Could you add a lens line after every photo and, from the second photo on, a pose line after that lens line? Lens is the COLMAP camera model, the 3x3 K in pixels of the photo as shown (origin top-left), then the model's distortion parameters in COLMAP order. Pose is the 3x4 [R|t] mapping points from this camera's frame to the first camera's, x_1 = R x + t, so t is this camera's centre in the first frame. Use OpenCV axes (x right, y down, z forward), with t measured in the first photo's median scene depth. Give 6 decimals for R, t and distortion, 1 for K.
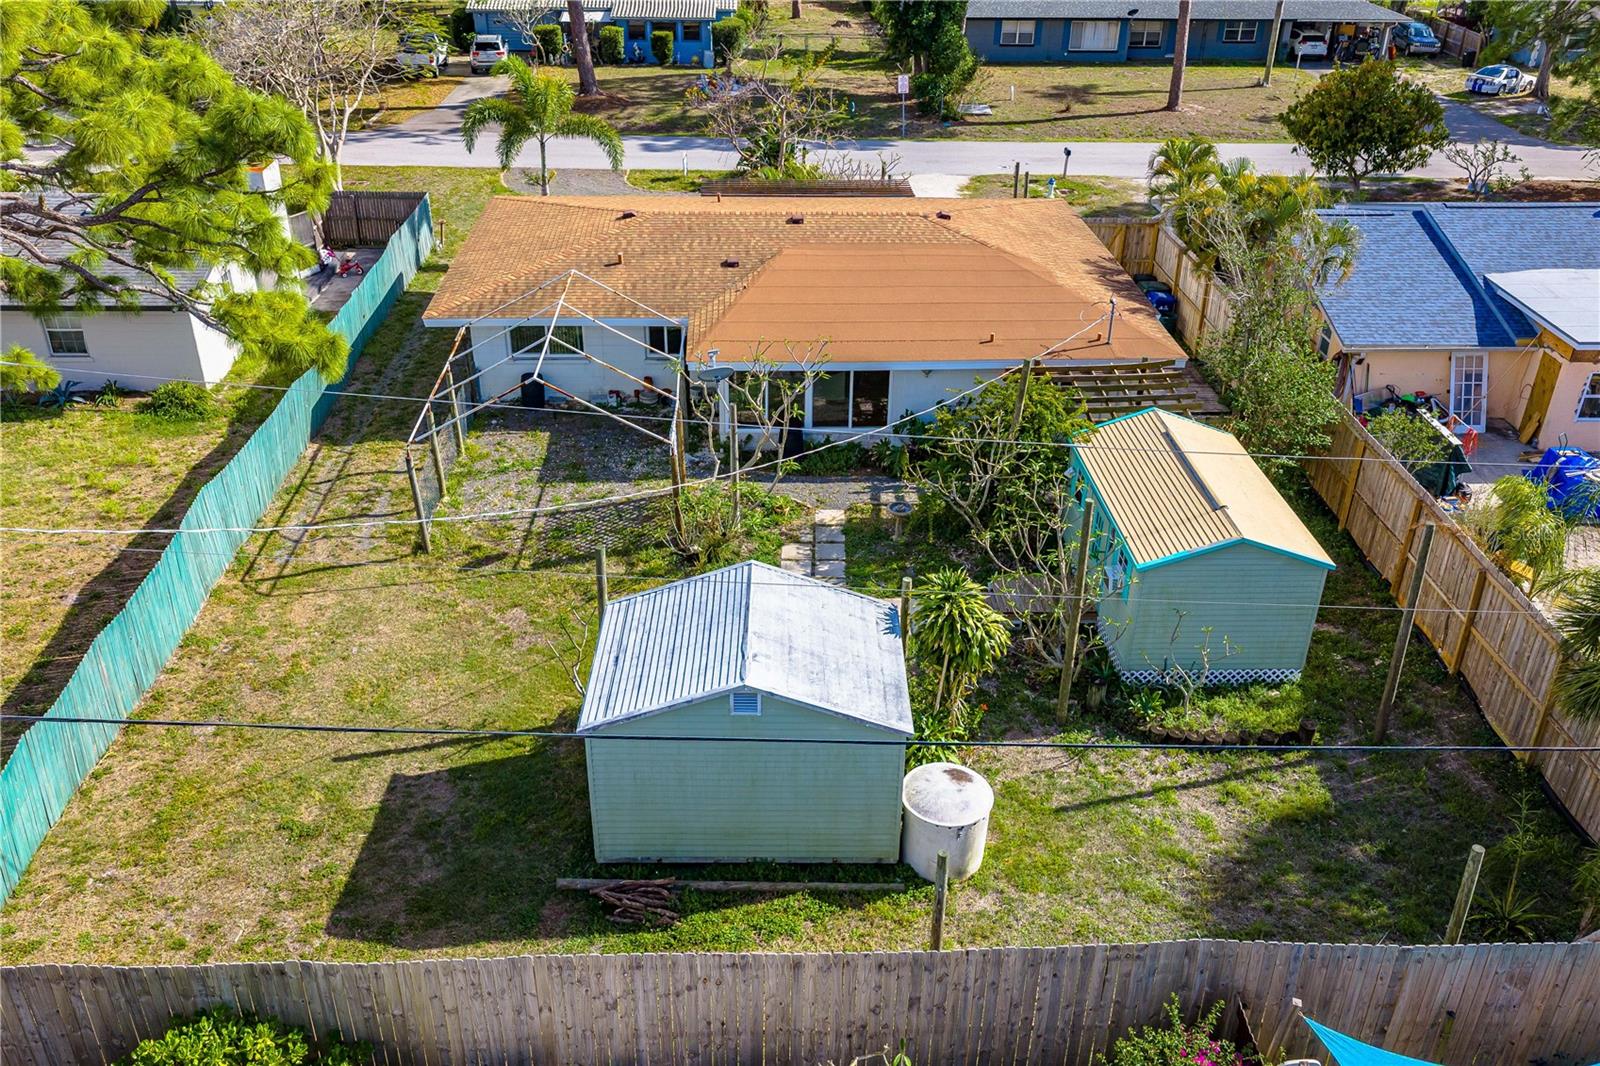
lens RADIAL K [[1322.2, 0, 800.8], [0, 1322.2, 523.5], [0, 0, 1]] dist [0.032283, -0.032947]
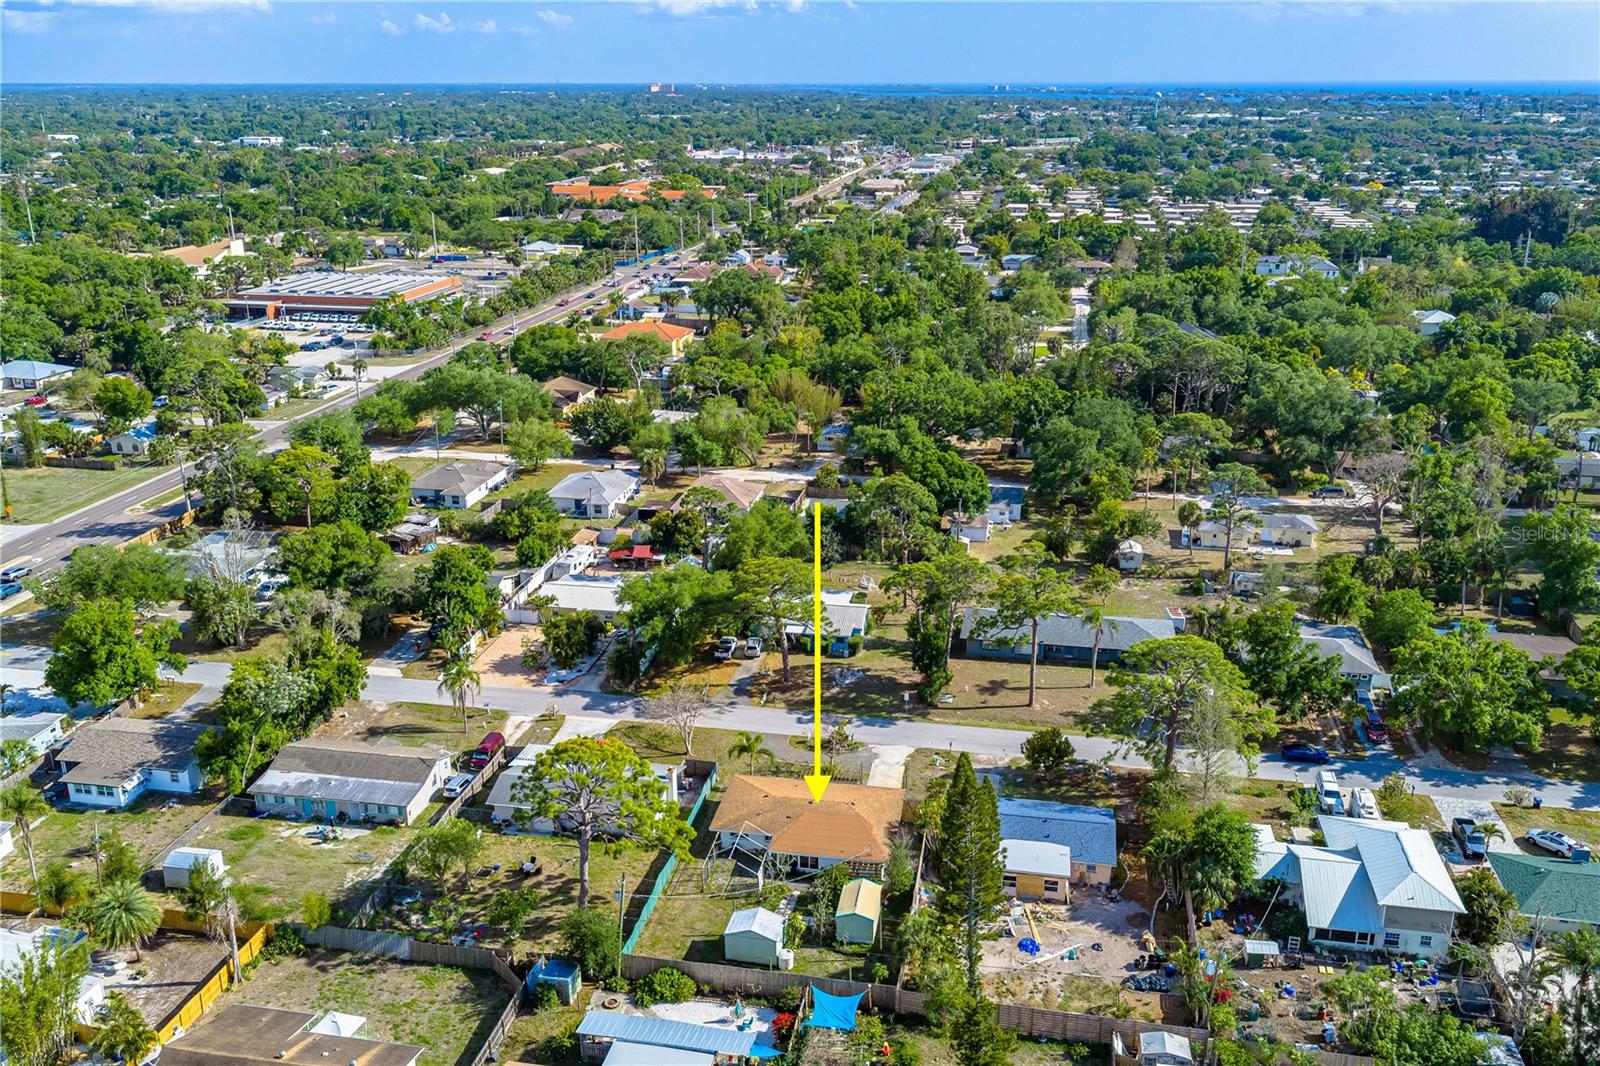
lens RADIAL K [[1322.2, 0, 800.8], [0, 1322.2, 523.5], [0, 0, 1]] dist [0.032283, -0.032947]
pose [[0.975292, 0.057616, -0.213273, 1.107392], [-0.096967, 0.979071, -0.178932, -0.515126], [0.198500, 0.195192, 0.960468, -4.181002]]
